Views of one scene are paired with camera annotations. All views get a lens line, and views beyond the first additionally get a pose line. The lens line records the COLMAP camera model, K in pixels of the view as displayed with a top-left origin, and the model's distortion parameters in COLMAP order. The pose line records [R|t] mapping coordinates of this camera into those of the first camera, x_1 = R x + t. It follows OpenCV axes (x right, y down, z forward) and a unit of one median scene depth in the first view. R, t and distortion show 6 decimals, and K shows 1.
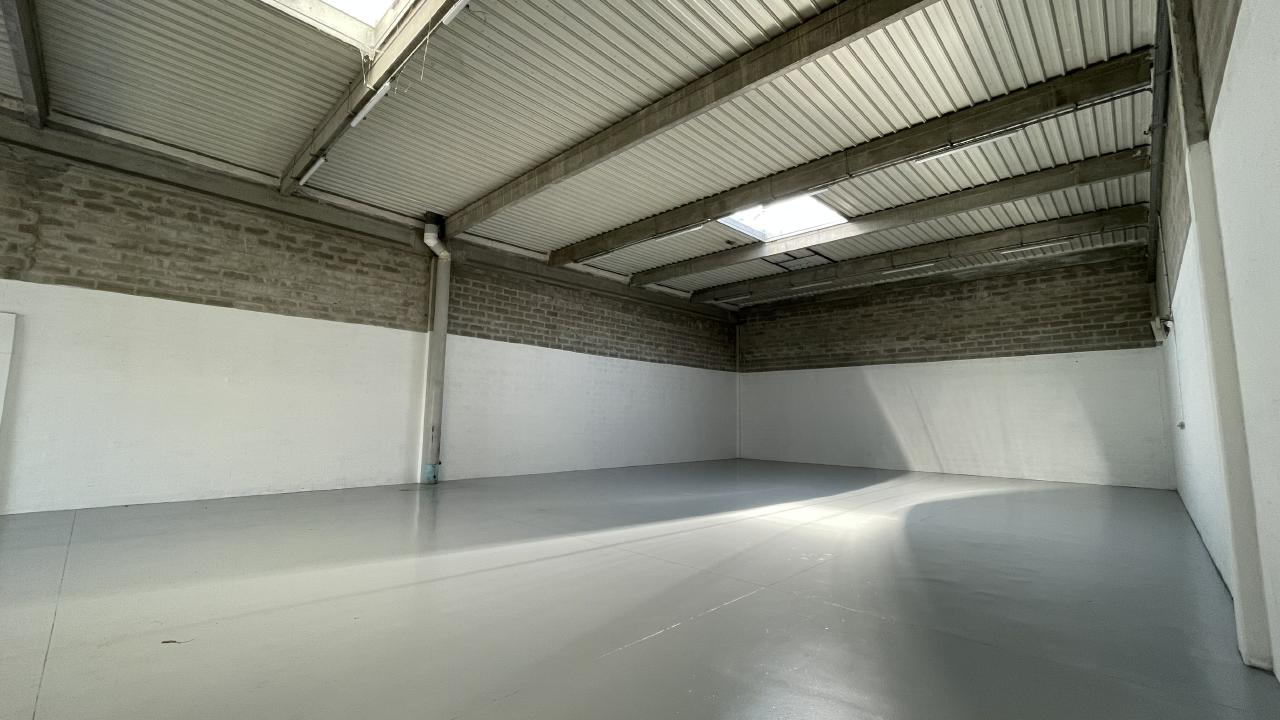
lens RADIAL K [[519.1, 0, 672.8], [0, 519.1, 352.8], [0, 0, 1]] dist [-0.000759, -0.000017]
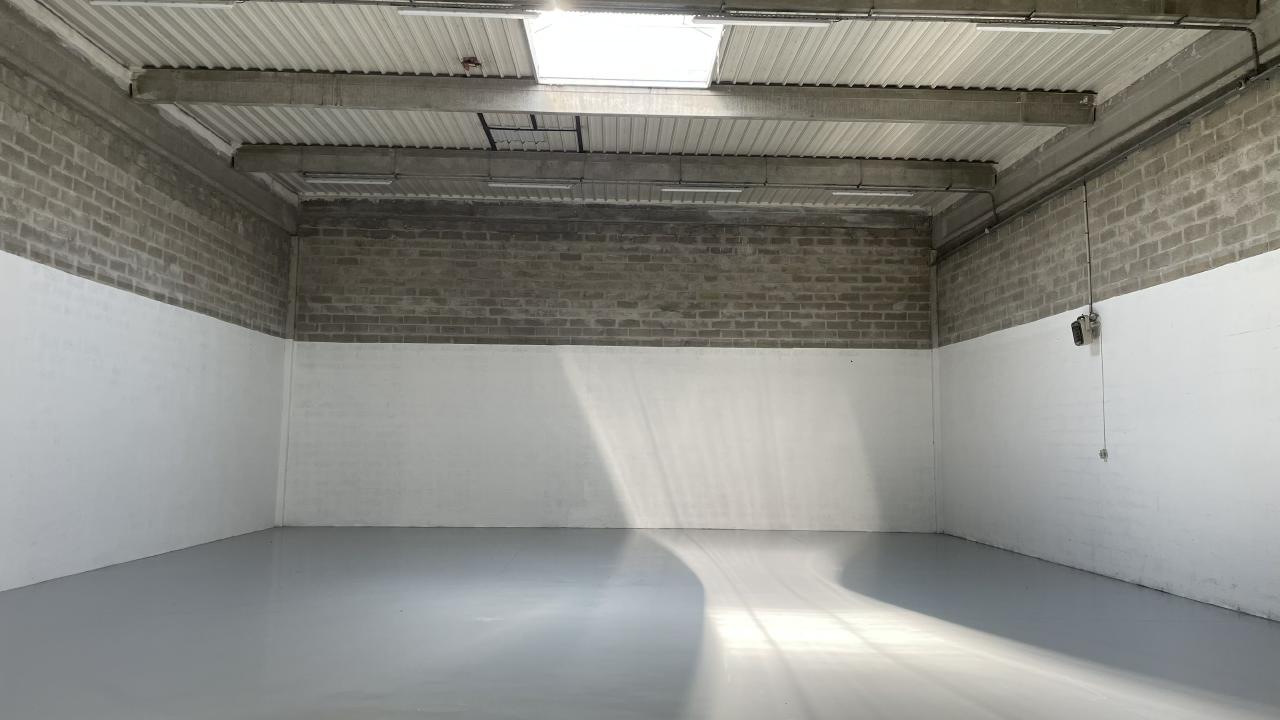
lens RADIAL K [[936.9, 0, 640.0], [0, 936.9, 360.0], [0, 0, 1]] dist [0.050462, -0.005686]
pose [[0.720791, 0.057786, 0.690740, -0.301948], [-0.090840, 0.995799, 0.011485, 0.024157], [-0.687175, -0.071025, 0.723012, 0.233450]]
